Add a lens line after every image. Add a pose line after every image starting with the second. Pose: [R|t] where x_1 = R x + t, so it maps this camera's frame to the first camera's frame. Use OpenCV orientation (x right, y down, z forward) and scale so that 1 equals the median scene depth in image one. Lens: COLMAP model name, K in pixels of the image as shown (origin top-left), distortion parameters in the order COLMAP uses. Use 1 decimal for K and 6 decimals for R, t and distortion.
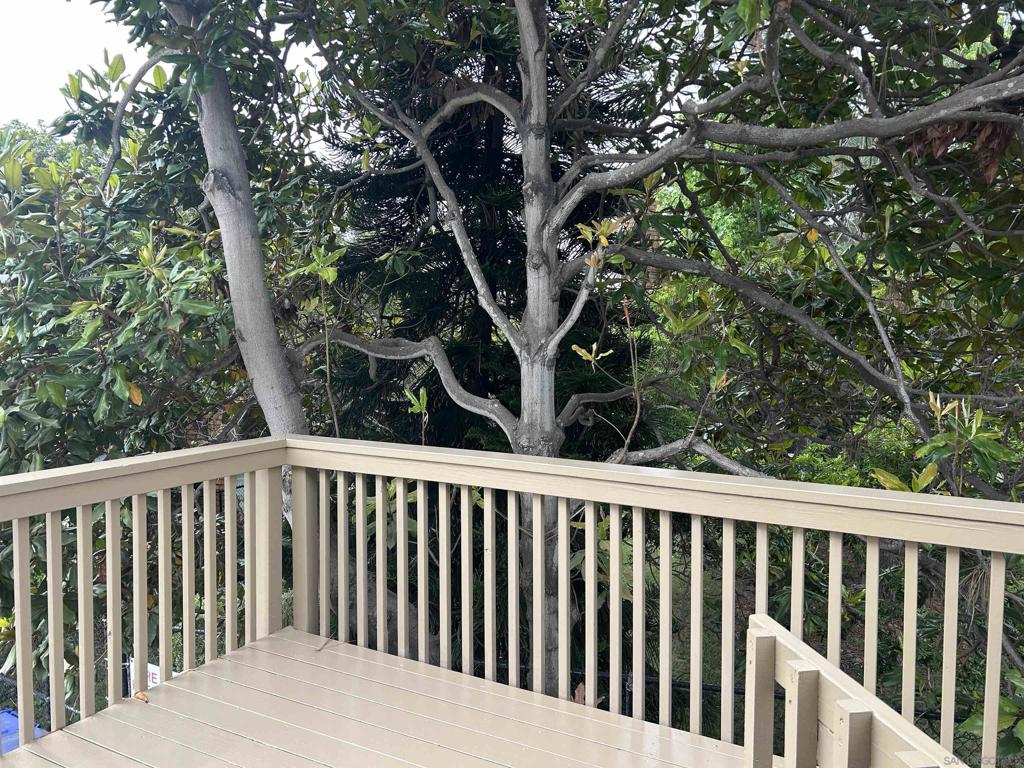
lens RADIAL K [[776.1, 0, 508.8], [0, 776.1, 398.9], [0, 0, 1]] dist [0.068700, -0.077668]
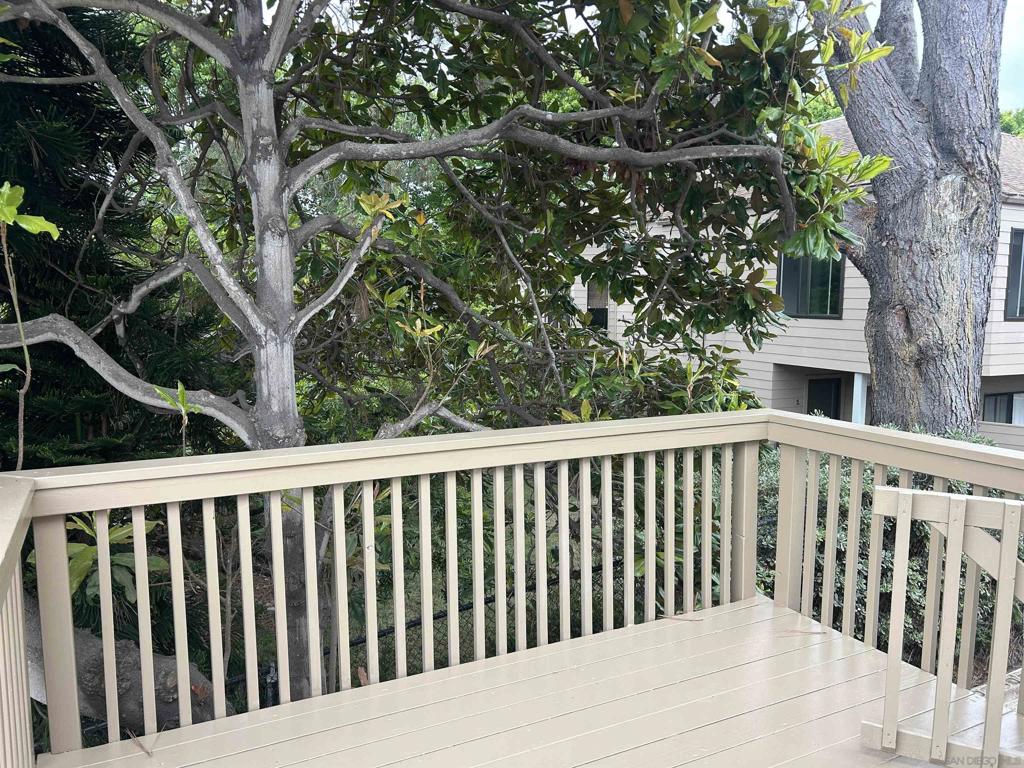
lens RADIAL K [[763.8, 0, 509.6], [0, 763.8, 388.2], [0, 0, 1]] dist [0.061044, -0.075129]
pose [[0.555213, -0.101092, 0.825542, -0.556501], [0.079280, 0.994499, 0.068463, -0.034533], [-0.827921, 0.027437, 0.560173, 0.297554]]
